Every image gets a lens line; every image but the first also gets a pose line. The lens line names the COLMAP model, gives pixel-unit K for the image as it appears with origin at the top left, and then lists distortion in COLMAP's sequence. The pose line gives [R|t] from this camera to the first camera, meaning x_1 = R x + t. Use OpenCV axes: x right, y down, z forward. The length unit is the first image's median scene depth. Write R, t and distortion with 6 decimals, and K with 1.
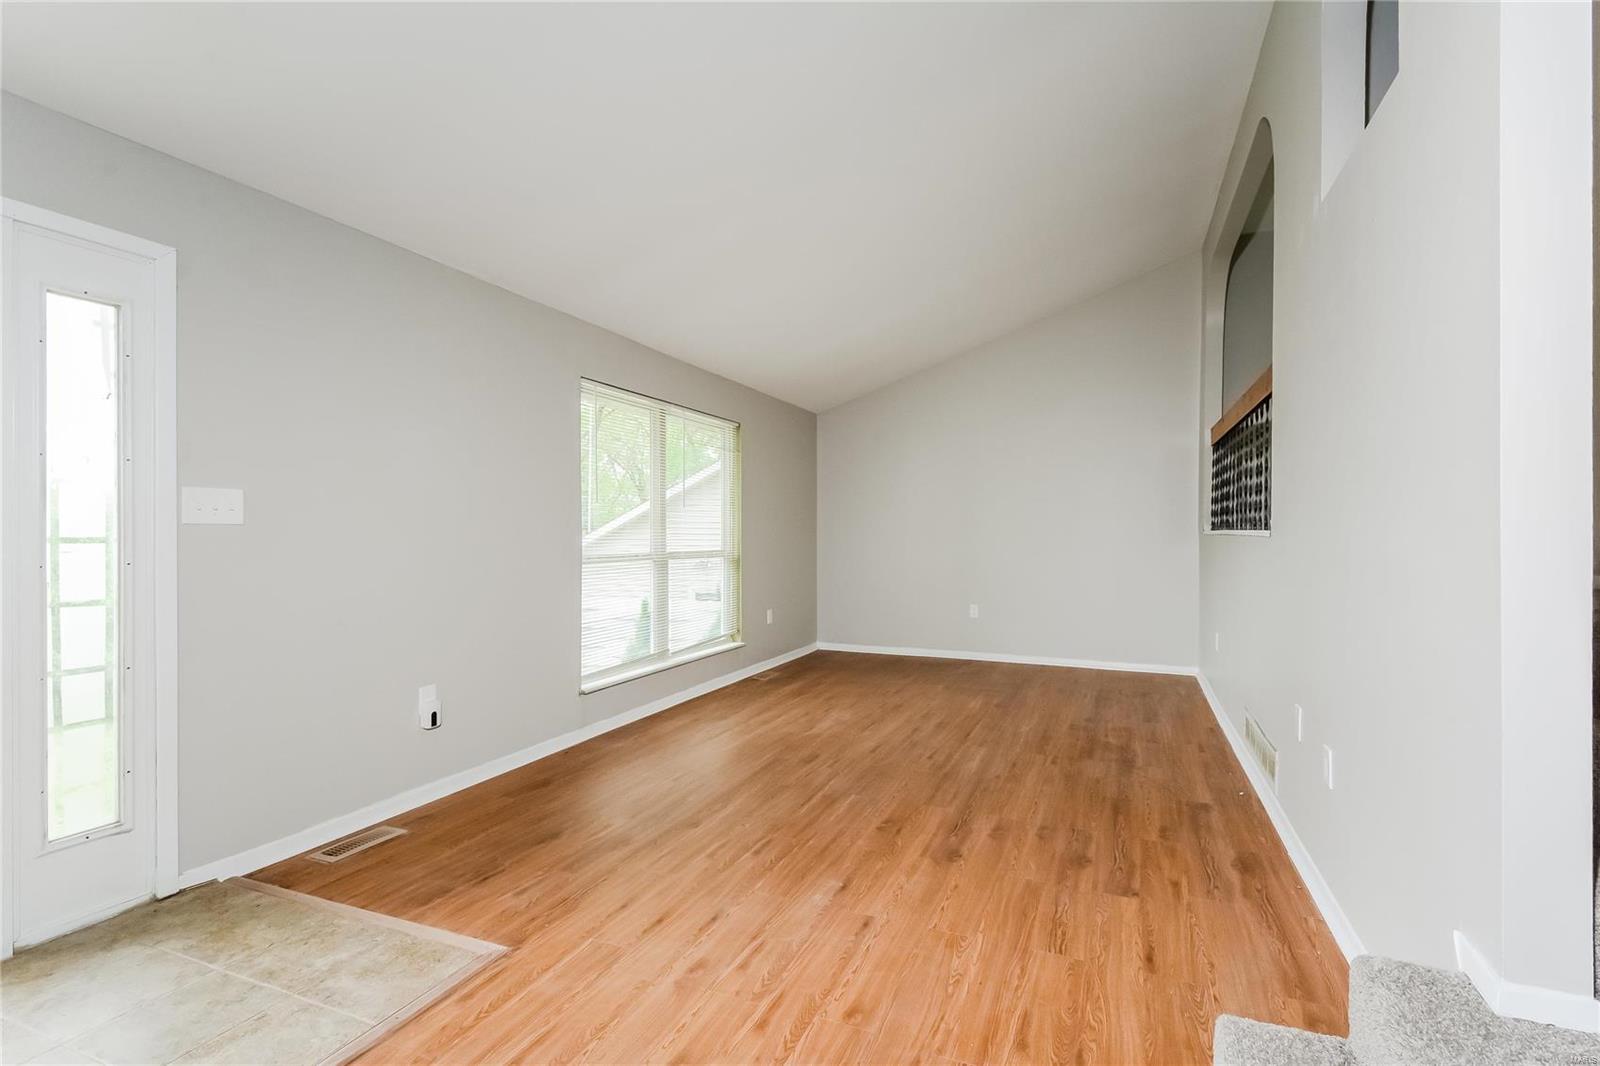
lens RADIAL K [[736.6, 0, 841.3], [0, 736.6, 530.1], [0, 0, 1]] dist [0.001335, -0.011385]
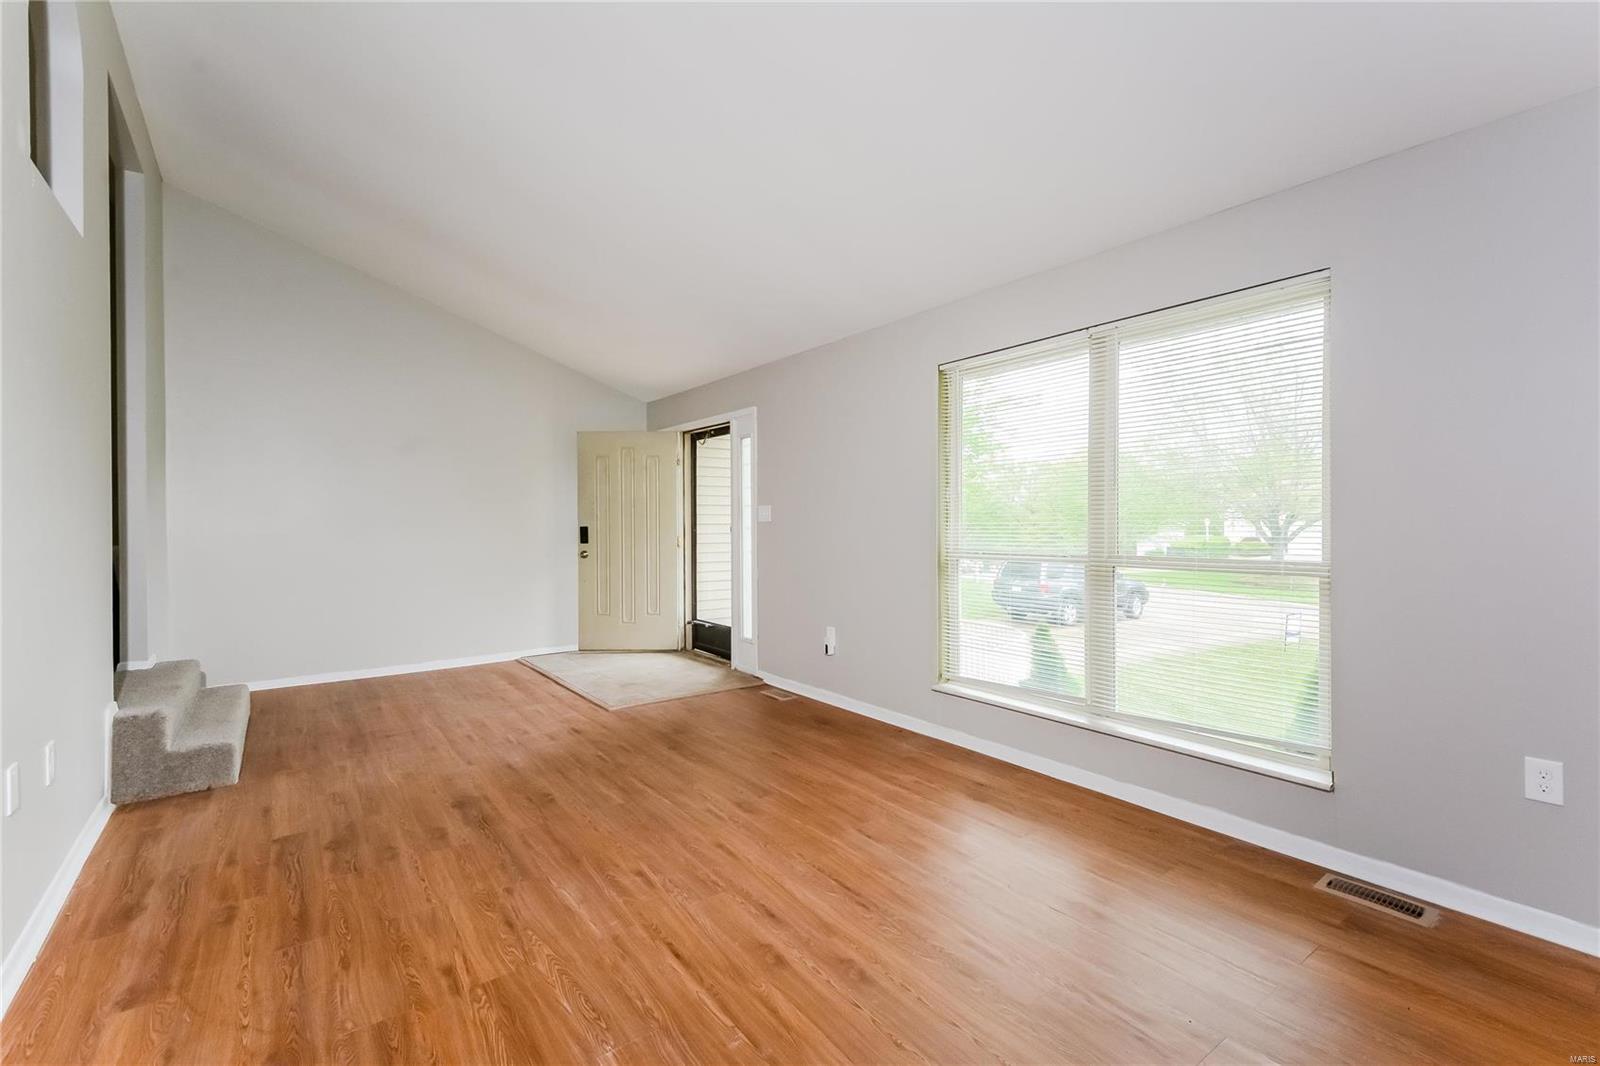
lens RADIAL K [[736.6, 0, 841.3], [0, 736.6, 530.1], [0, 0, 1]] dist [0.001335, -0.011385]
pose [[-0.525618, 0.007183, -0.850690, 0.743180], [0.000653, 0.999967, 0.008040, 0.005700], [0.850720, 0.003670, -0.525606, 1.930309]]
